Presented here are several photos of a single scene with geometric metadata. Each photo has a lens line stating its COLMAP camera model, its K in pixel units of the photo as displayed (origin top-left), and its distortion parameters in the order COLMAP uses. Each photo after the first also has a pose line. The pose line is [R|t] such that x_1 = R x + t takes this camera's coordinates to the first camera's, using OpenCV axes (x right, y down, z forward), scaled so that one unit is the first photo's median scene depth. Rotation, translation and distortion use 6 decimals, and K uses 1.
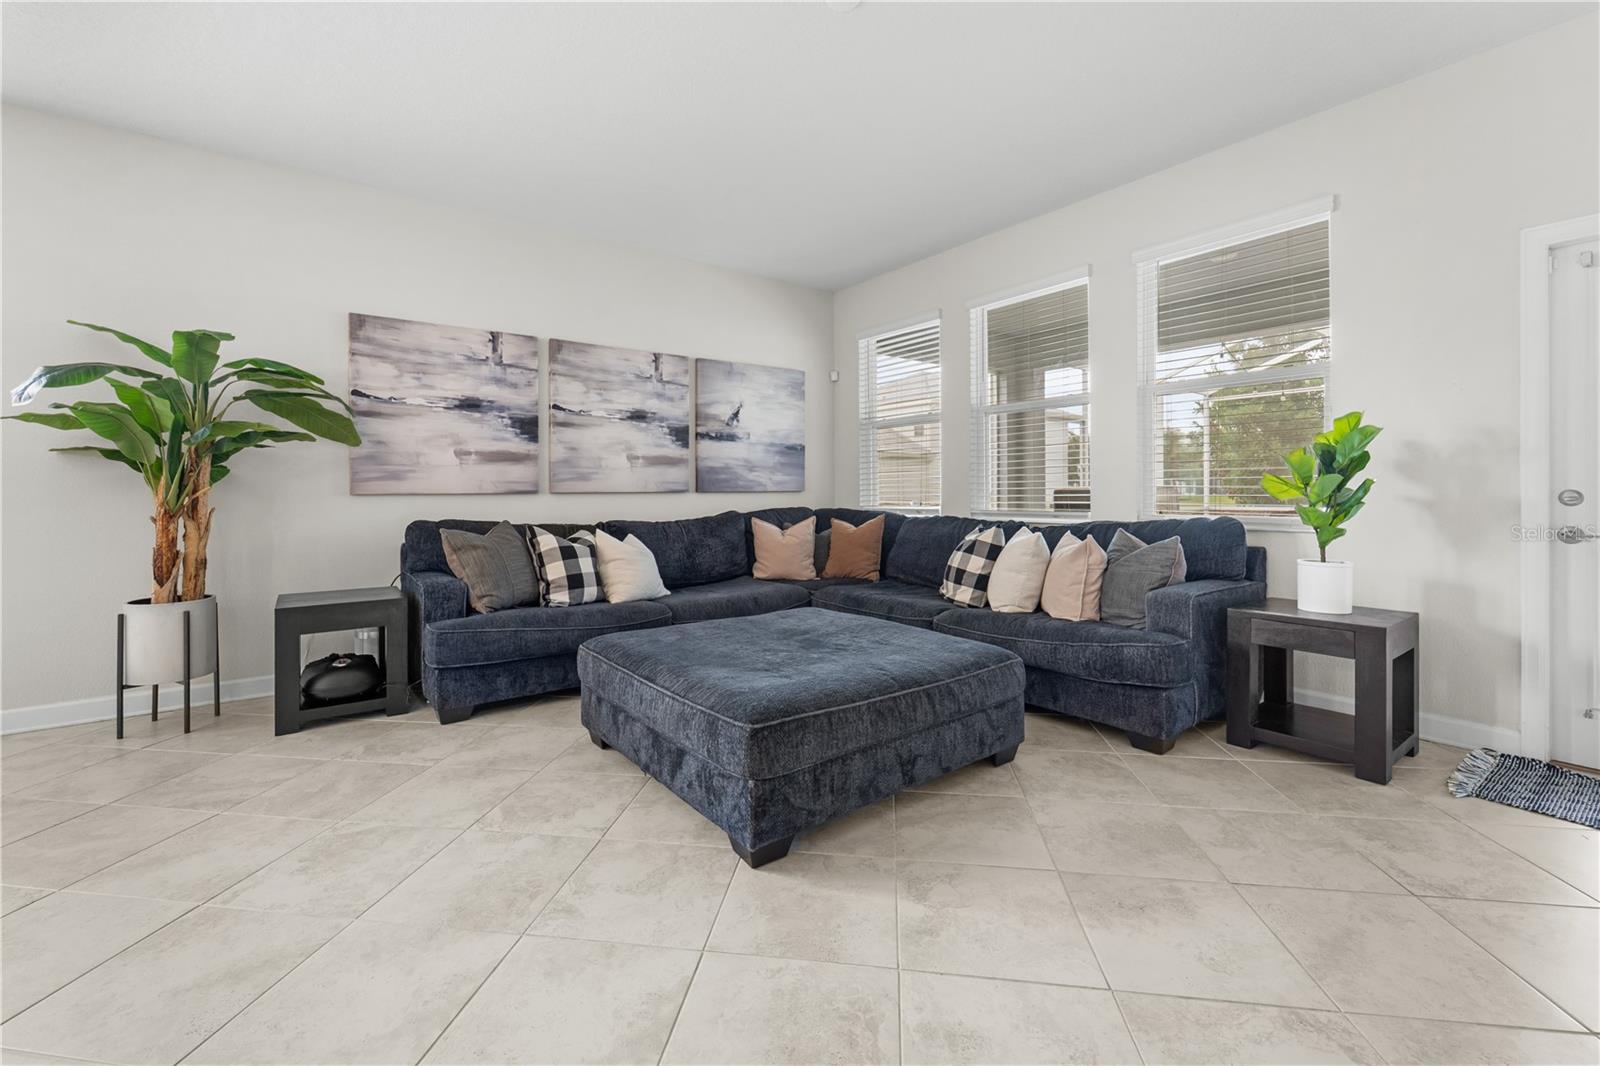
lens RADIAL K [[637.2, 0, 807.8], [0, 637.2, 500.0], [0, 0, 1]] dist [-0.002626, 0.000525]
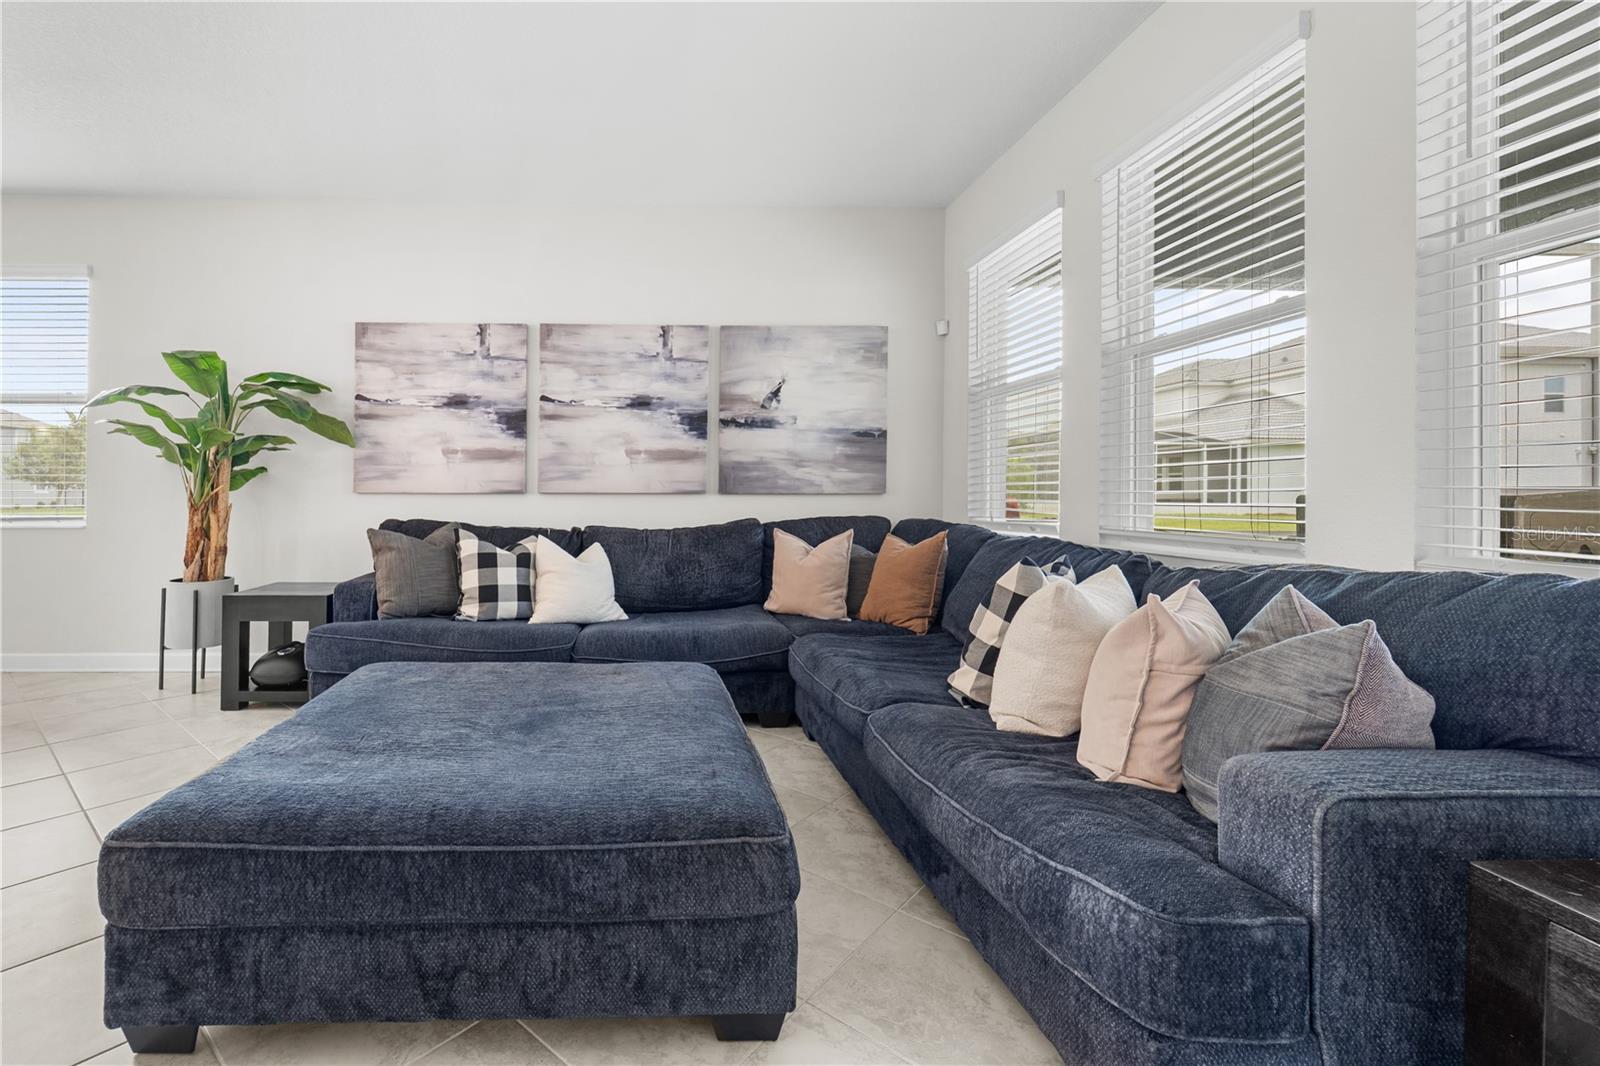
lens RADIAL K [[687.6, 0, 804.9], [0, 687.6, 487.1], [0, 0, 1]] dist [0.002861, -0.002202]
pose [[0.820681, 0.004232, -0.571371, 0.469593], [-0.015364, 0.999774, -0.014663, -0.010836], [0.571180, 0.020812, 0.820561, 0.409859]]
